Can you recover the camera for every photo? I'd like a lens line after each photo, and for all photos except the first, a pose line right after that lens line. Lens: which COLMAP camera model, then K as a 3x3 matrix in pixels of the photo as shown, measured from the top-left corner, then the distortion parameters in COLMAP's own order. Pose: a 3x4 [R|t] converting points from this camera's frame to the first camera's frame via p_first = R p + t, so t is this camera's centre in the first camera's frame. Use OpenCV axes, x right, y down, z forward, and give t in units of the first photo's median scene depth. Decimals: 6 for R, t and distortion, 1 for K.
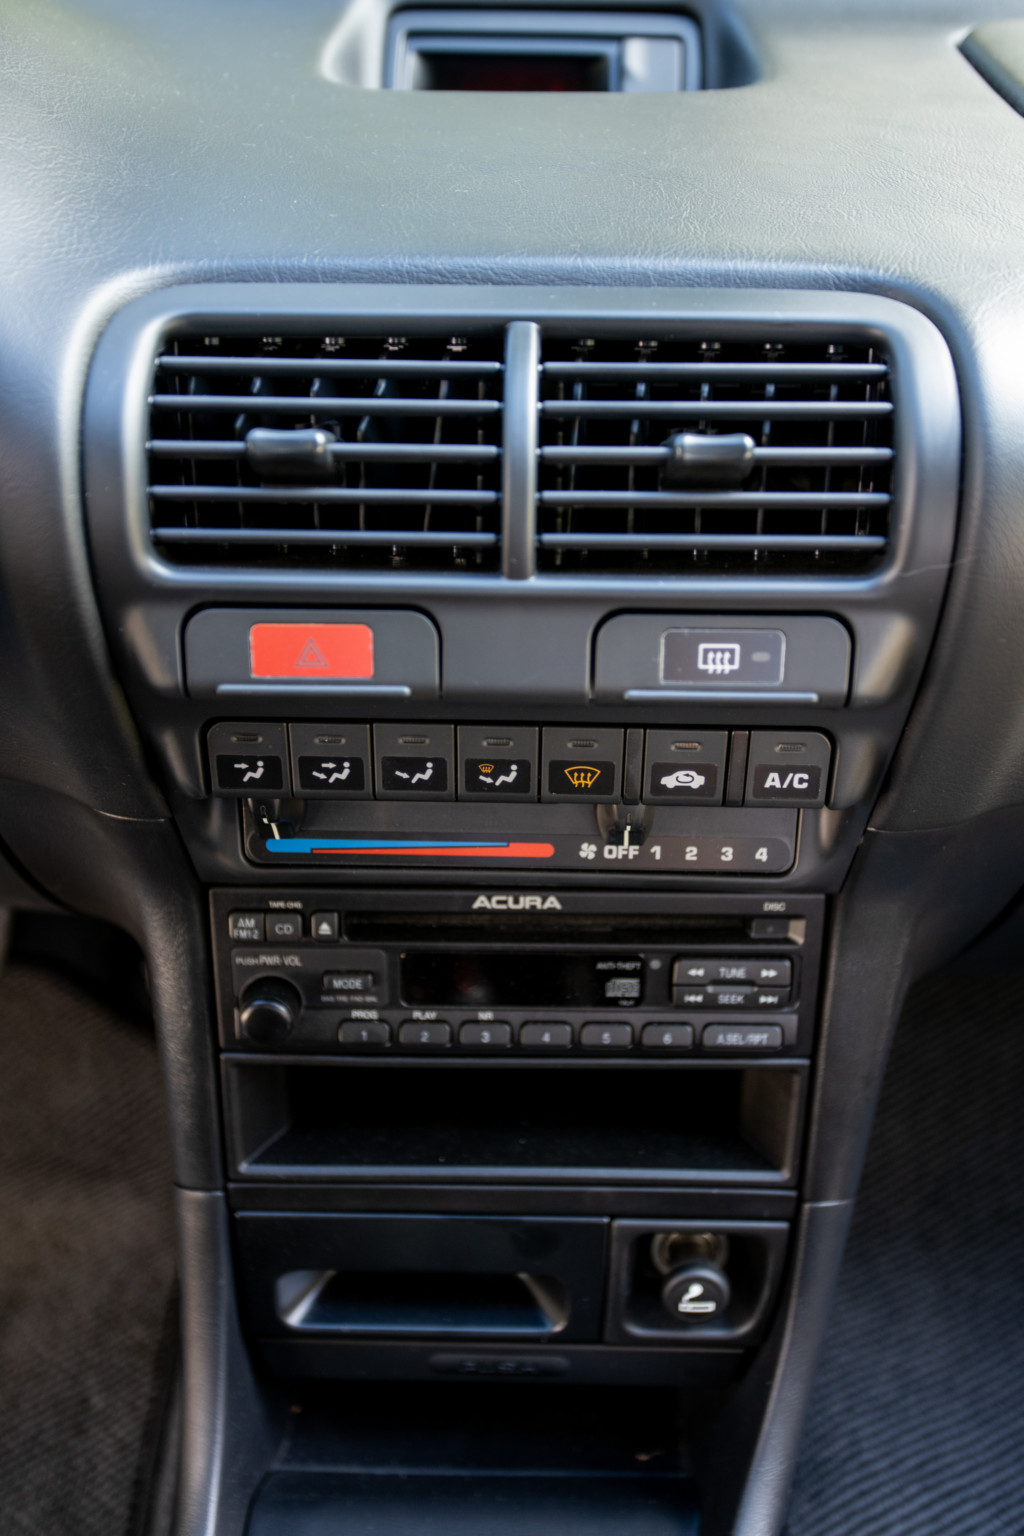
lens RADIAL K [[1500.2, 0, 528.2], [0, 1500.2, 768.4], [0, 0, 1]] dist [-0.003892, 0.066606]
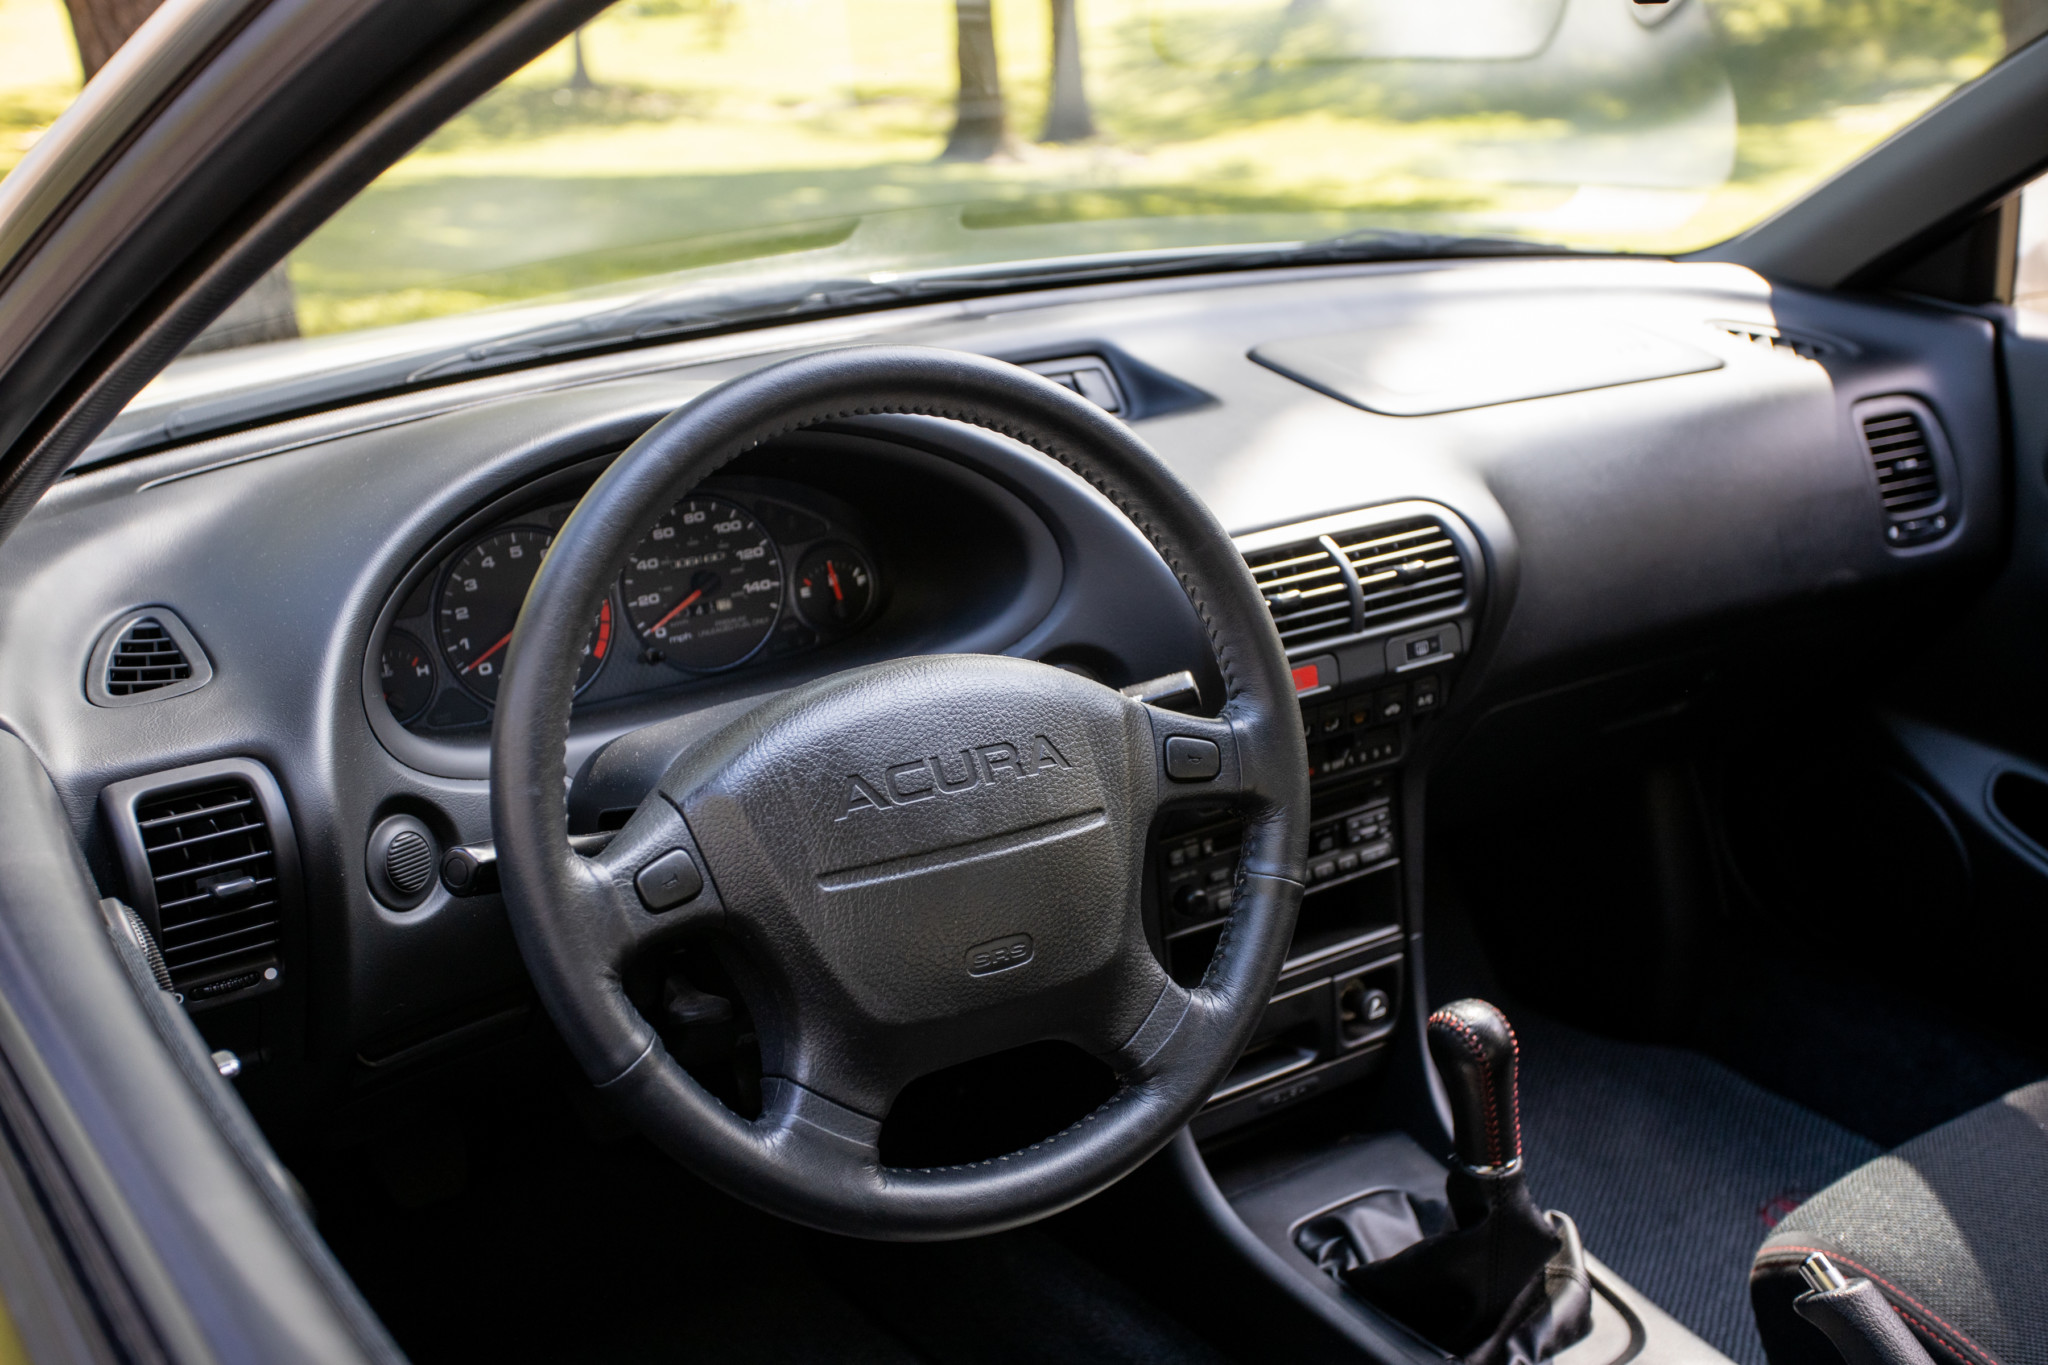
lens RADIAL K [[2168.5, 0, 975.5], [0, 2168.5, 683.6], [0, 0, 1]] dist [0.025969, 0.028235]
pose [[0.840397, -0.216266, 0.496953, -1.867486], [0.296066, 0.951222, -0.086721, 0.062064], [-0.453958, 0.220011, 0.863434, -1.438457]]
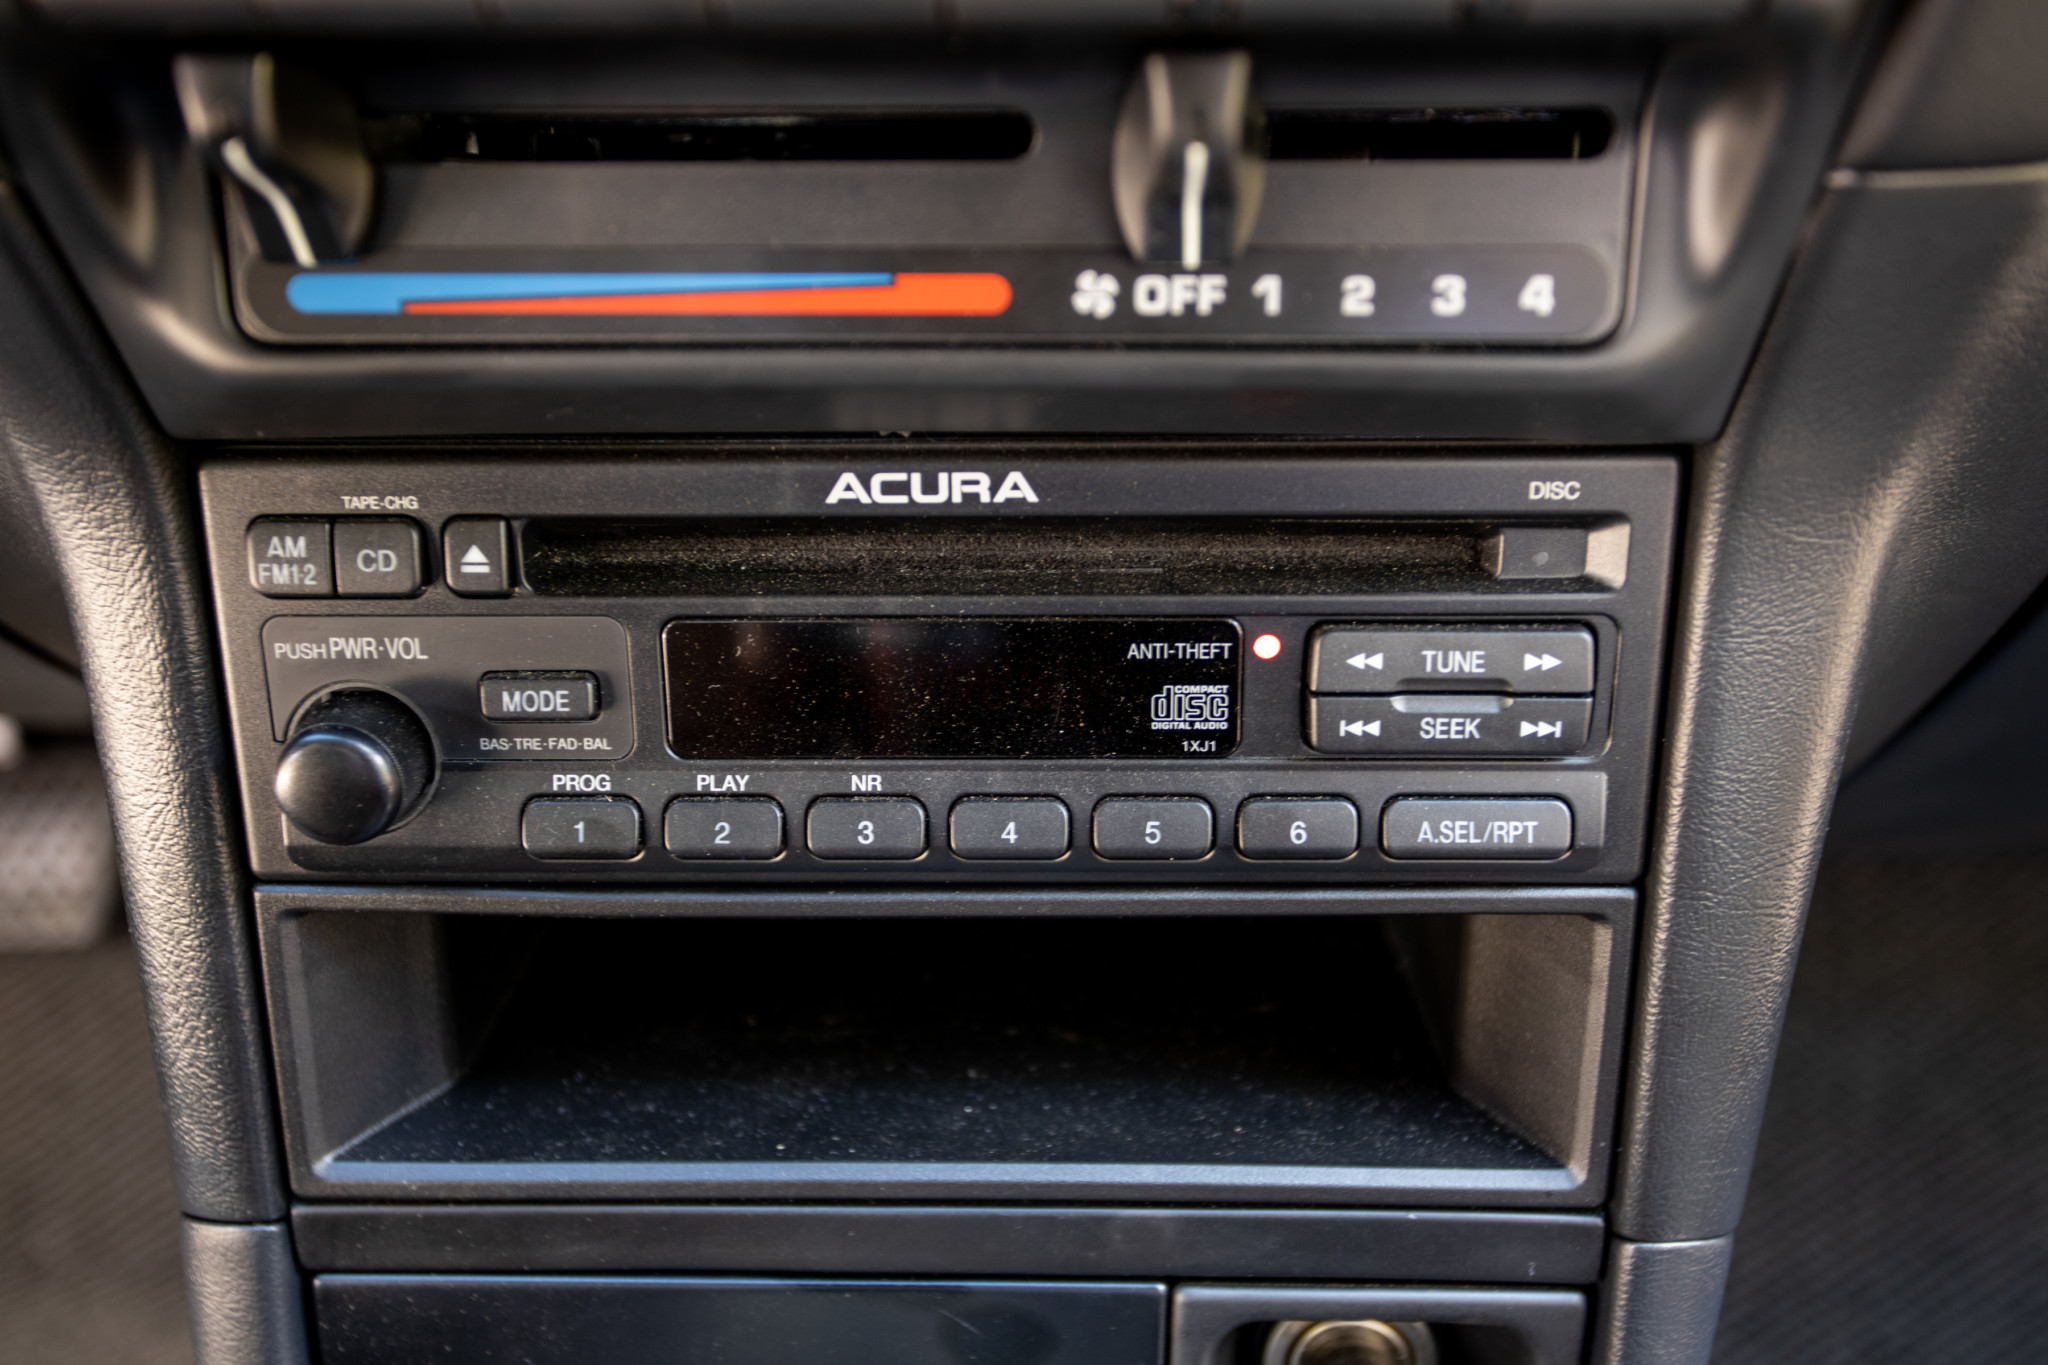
lens RADIAL K [[2000.3, 0, 1024.0], [0, 2000.3, 682.5], [0, 0, 1]] dist [-0.003892, 0.066606]
pose [[0.999755, -0.010419, -0.019542, 0.030265], [0.009154, 0.997927, -0.063702, 0.190629], [0.020165, 0.063508, 0.997778, 0.480823]]
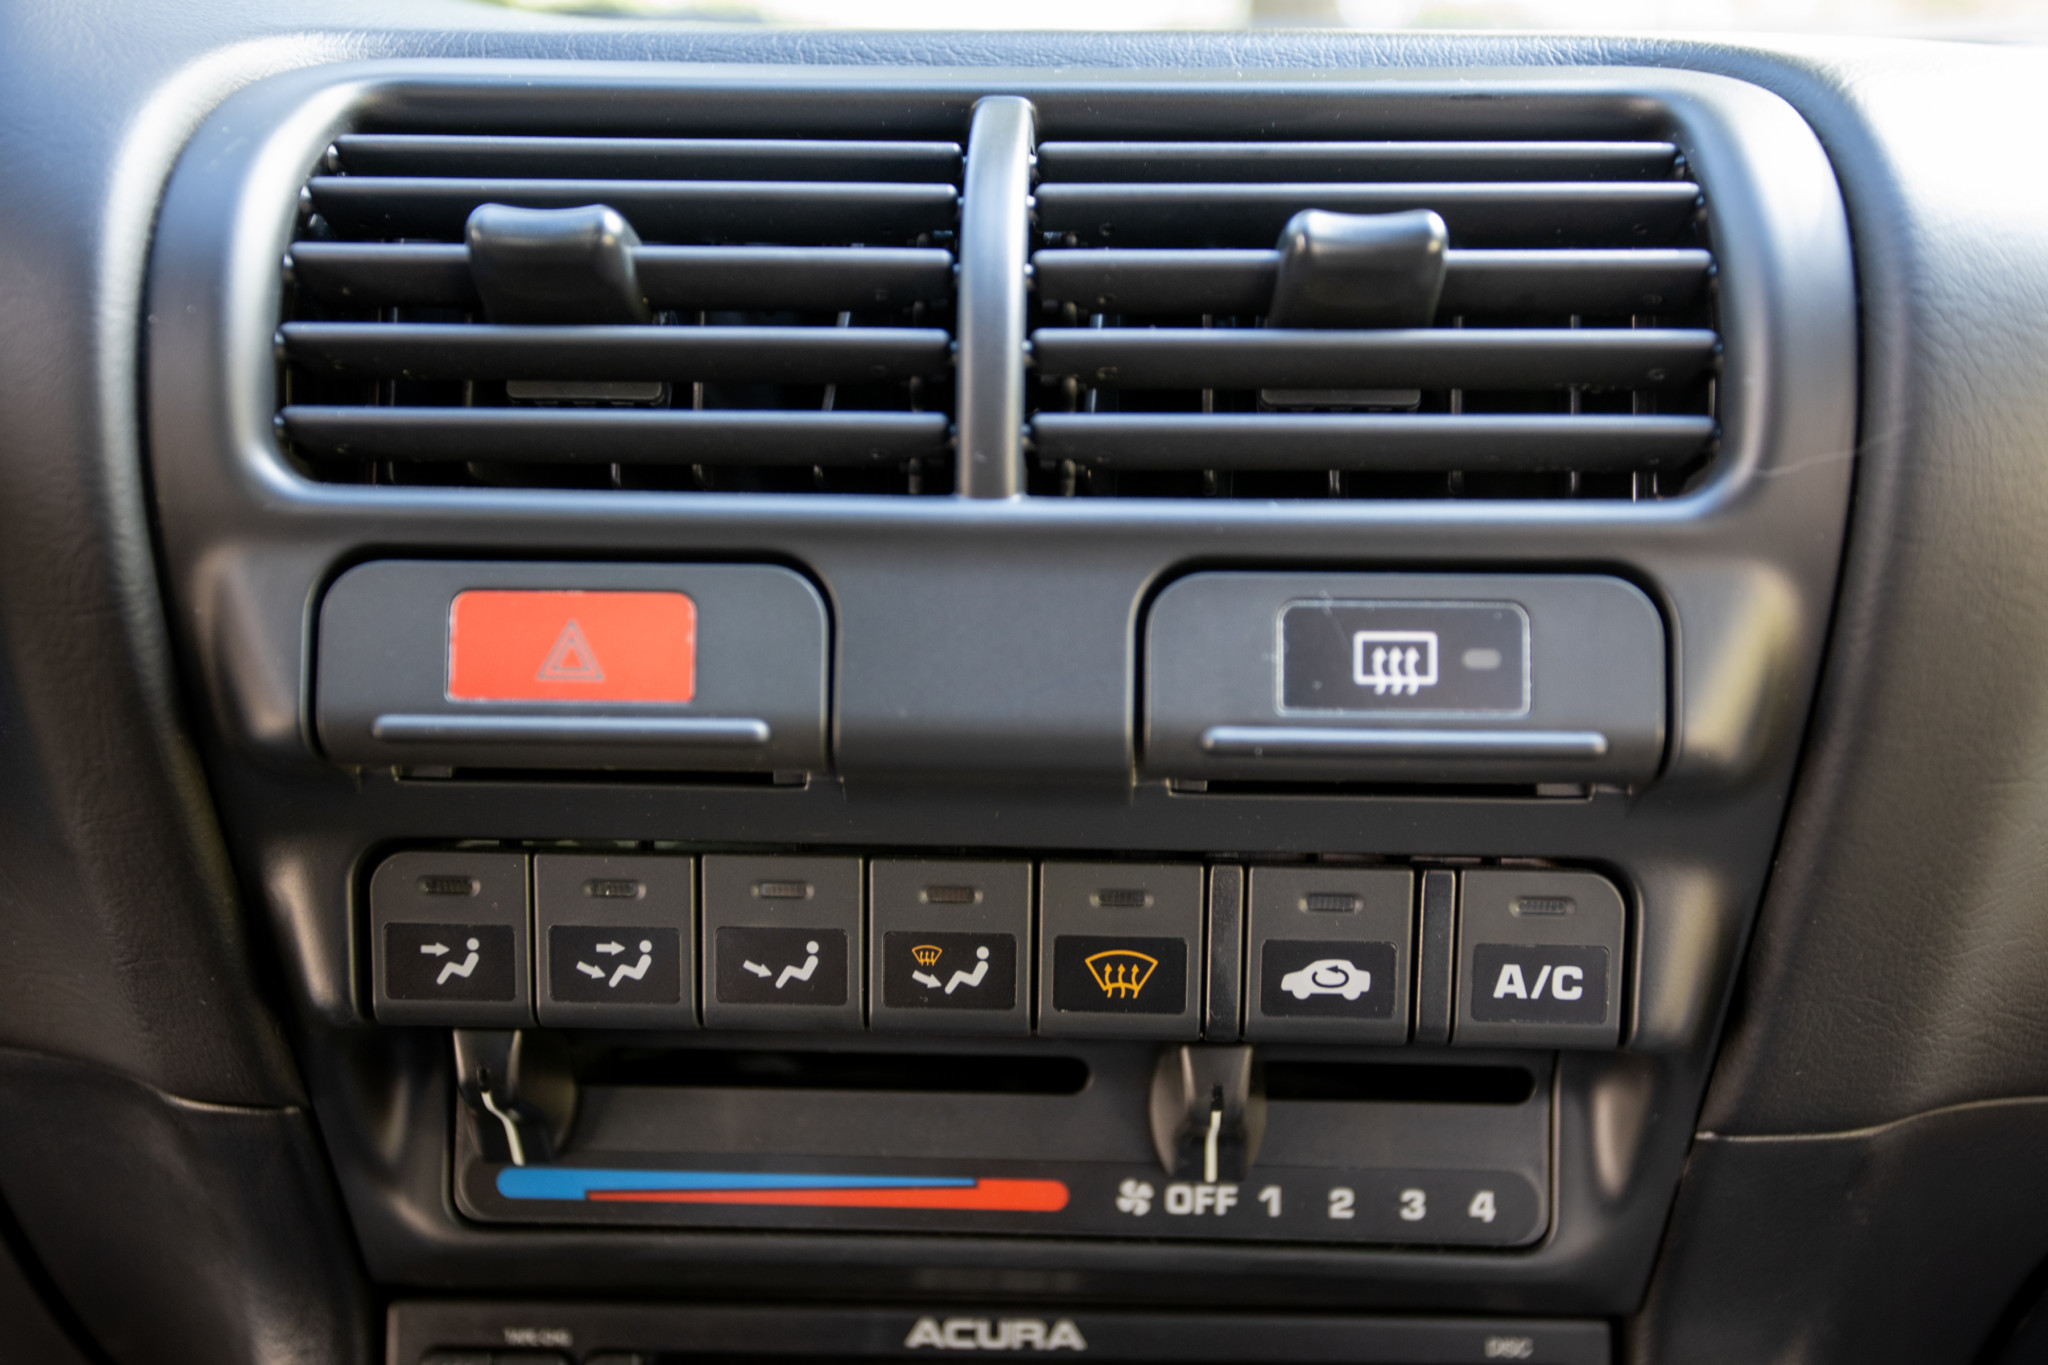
lens RADIAL K [[2000.3, 0, 1024.0], [0, 2000.3, 682.5], [0, 0, 1]] dist [-0.003892, 0.066606]
pose [[0.999904, 0.002663, -0.013582, 0.011343], [-0.007417, 0.931605, -0.363397, 0.138187], [0.011686, 0.363463, 0.931535, 0.313264]]
